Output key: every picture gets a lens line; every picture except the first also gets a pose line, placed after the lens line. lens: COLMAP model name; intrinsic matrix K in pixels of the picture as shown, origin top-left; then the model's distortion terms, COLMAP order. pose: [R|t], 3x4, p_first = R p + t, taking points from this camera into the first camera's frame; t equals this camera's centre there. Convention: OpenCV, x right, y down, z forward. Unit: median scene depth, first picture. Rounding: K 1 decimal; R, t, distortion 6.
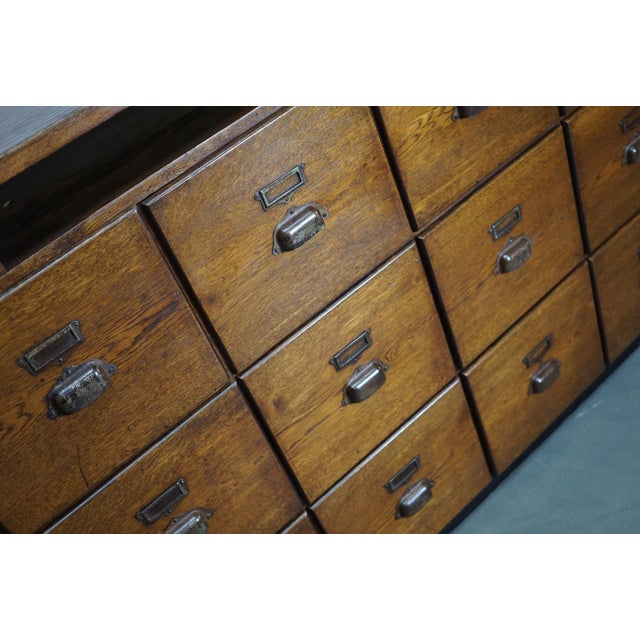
lens RADIAL K [[829.8, 0, 317.9], [0, 829.8, 322.1], [0, 0, 1]] dist [-0.090868, 0.000000]
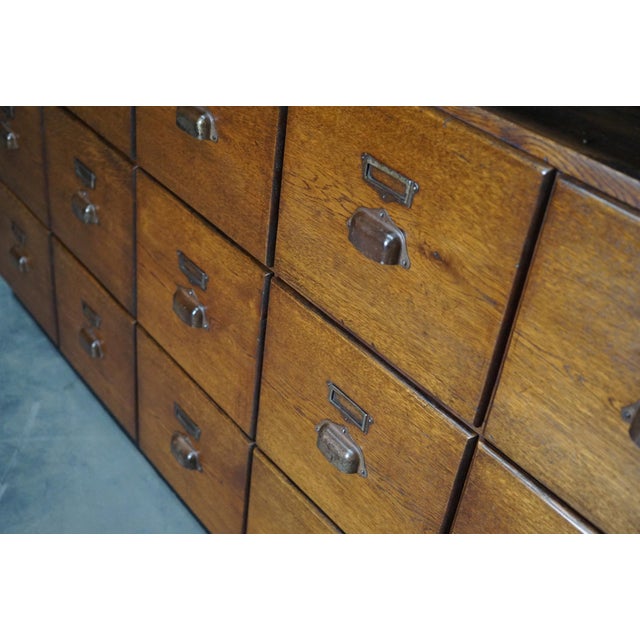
lens RADIAL K [[829.8, 0, 318.0], [0, 829.8, 322.5], [0, 0, 1]] dist [-0.090868, 0.000000]
pose [[-0.034729, 0.805752, -0.591234, 0.622241], [-0.701292, 0.401836, 0.588827, -0.581807], [0.712027, 0.435077, 0.551112, 0.568481]]
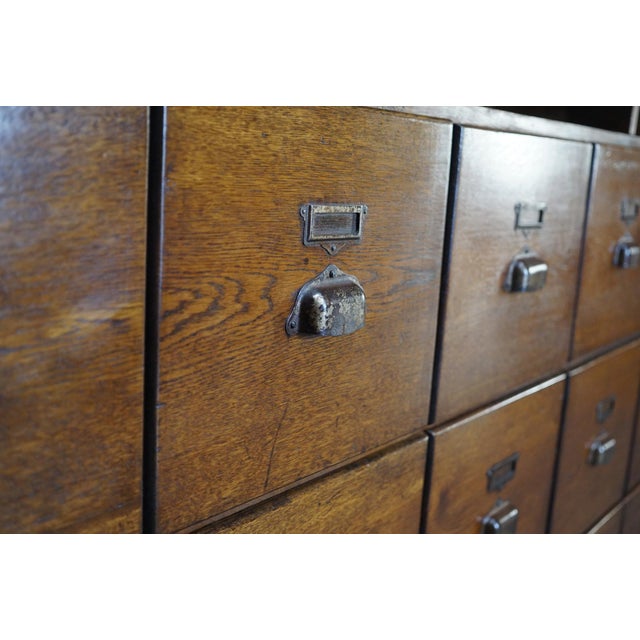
lens RADIAL K [[829.8, 0, 318.1], [0, 829.8, 321.3], [0, 0, 1]] dist [-0.090868, 0.000000]
pose [[0.897762, 0.329147, 0.292722, -0.363340], [-0.148076, 0.851392, -0.503195, 0.308929], [-0.414846, 0.408404, 0.813086, 0.373365]]
